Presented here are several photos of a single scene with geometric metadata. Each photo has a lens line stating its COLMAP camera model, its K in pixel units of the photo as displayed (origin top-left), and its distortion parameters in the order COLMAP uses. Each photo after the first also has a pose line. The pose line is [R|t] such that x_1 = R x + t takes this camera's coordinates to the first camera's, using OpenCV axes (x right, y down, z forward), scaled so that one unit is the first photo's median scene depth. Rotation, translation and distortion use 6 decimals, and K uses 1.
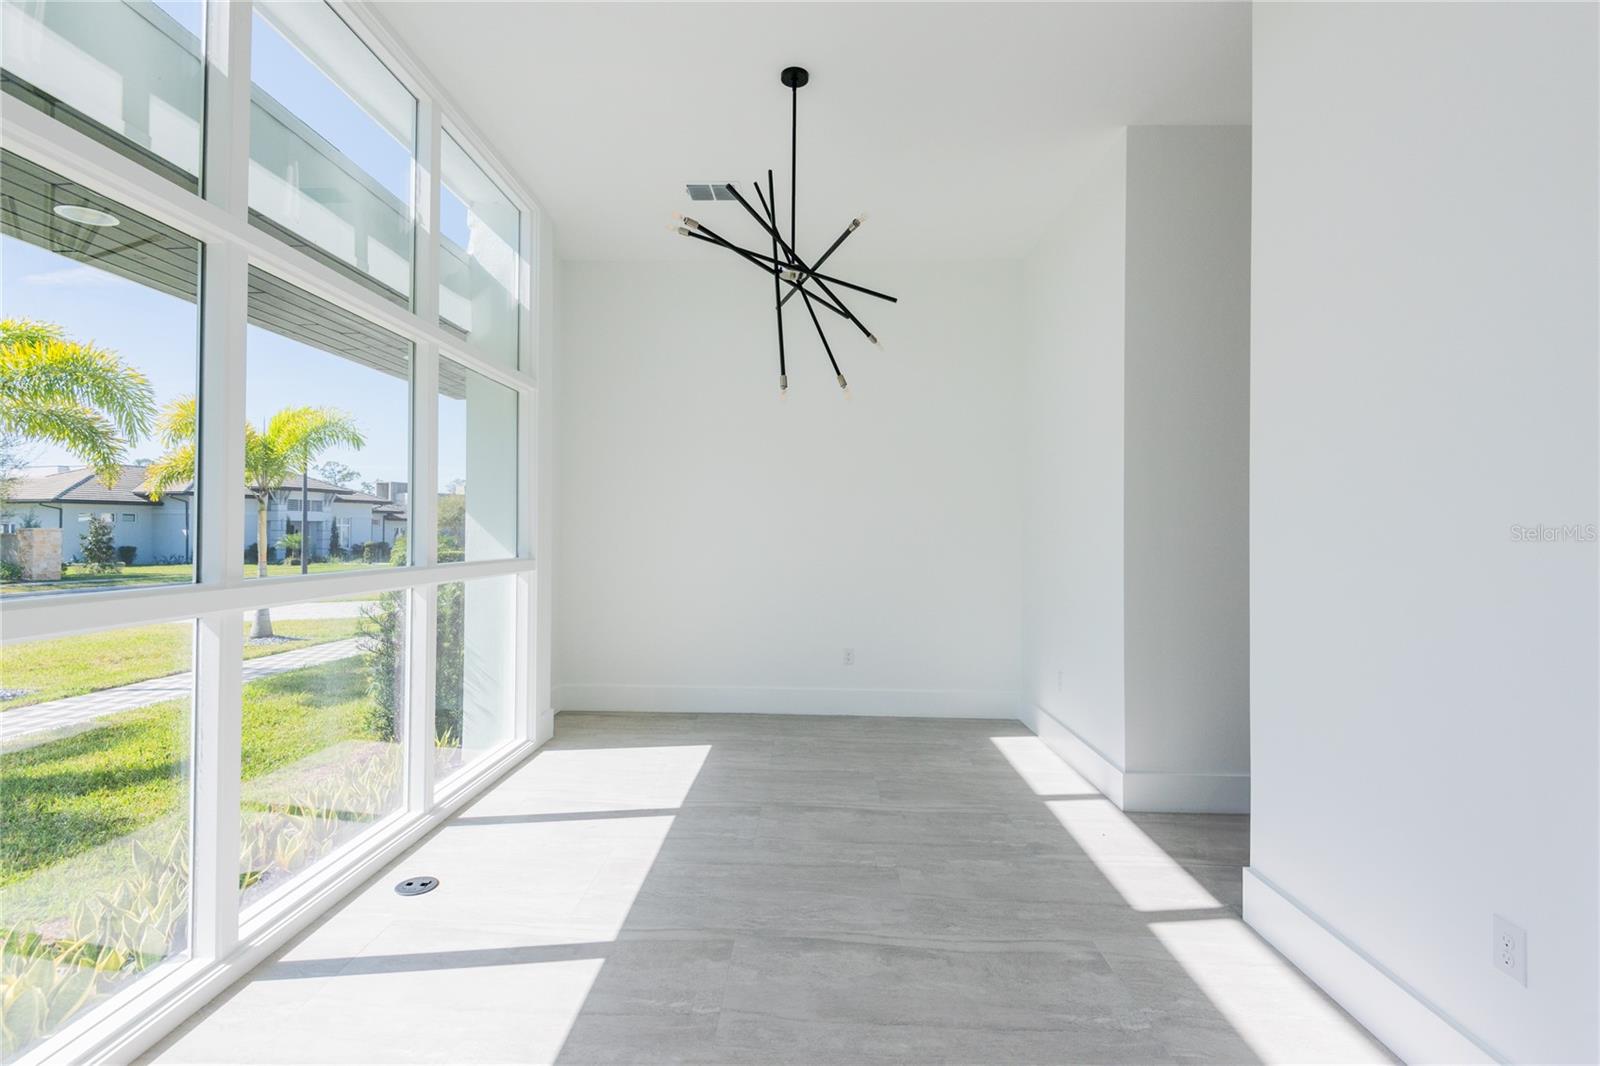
lens RADIAL K [[727.3, 0, 765.8], [0, 727.3, 521.0], [0, 0, 1]] dist [0.029329, -0.018795]
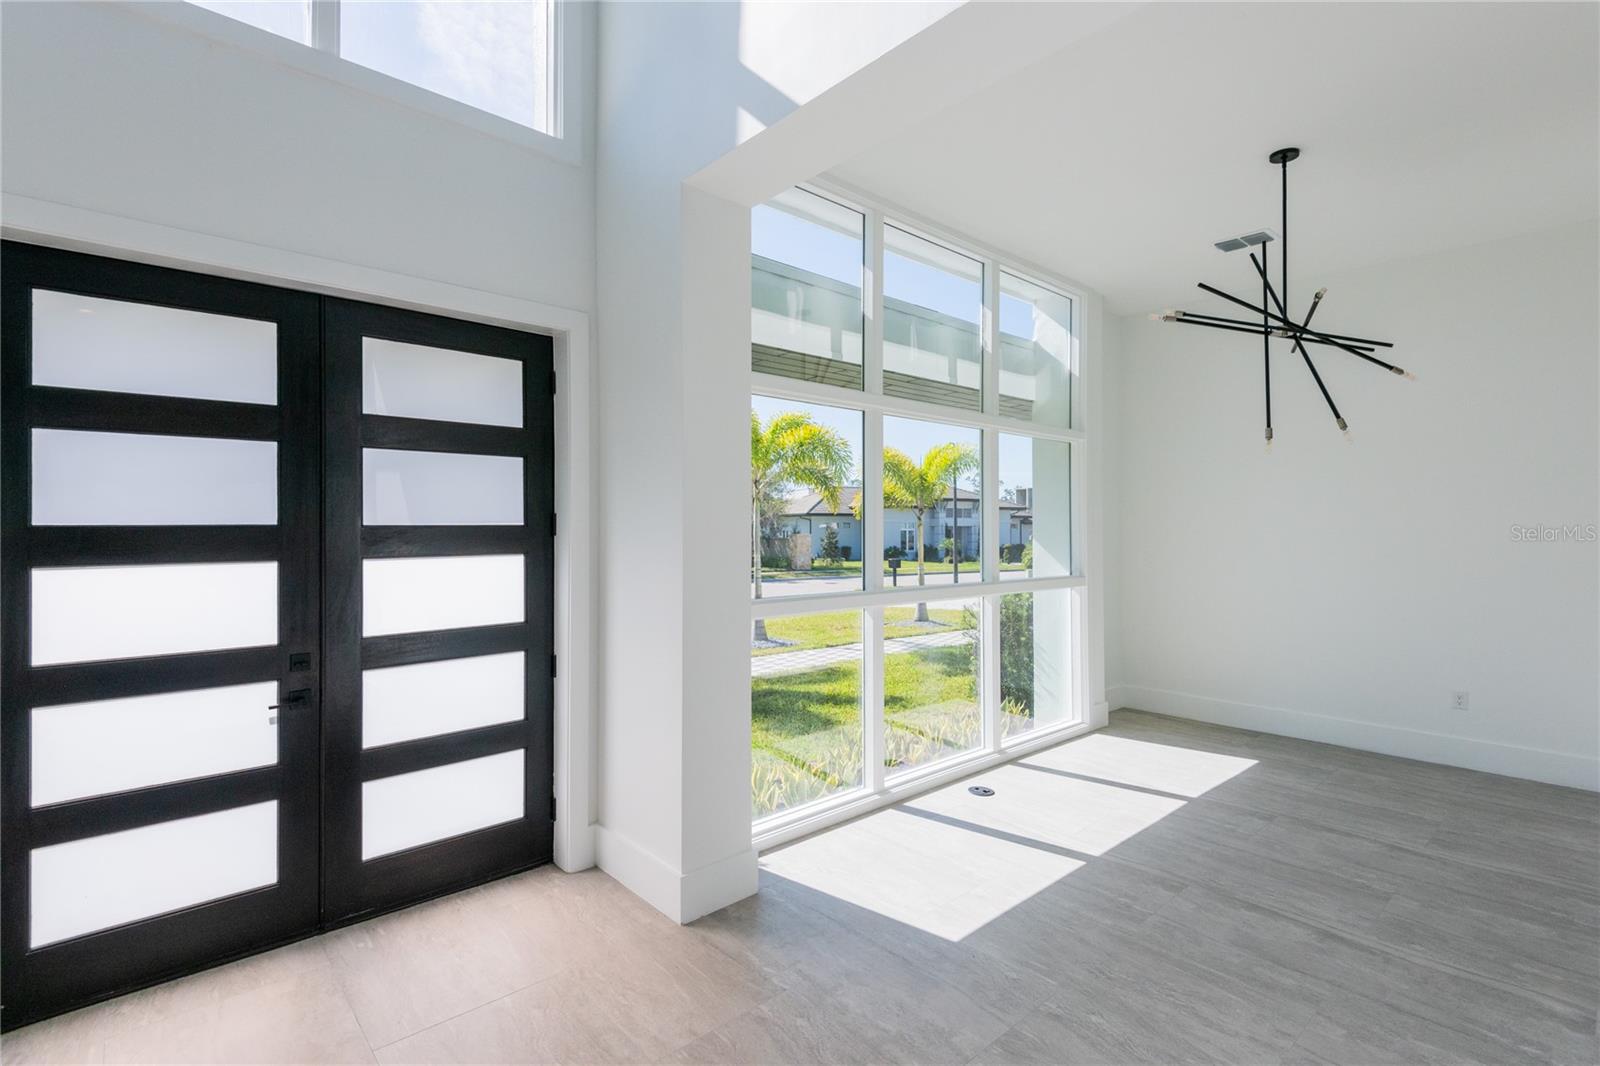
lens RADIAL K [[732.2, 0, 793.2], [0, 732.2, 526.8], [0, 0, 1]] dist [-0.001709, -0.001008]
pose [[0.705178, -0.007397, -0.708991, 0.237772], [0.012009, 0.999927, 0.001513, -0.044940], [0.708928, -0.009581, 0.705216, -0.249047]]
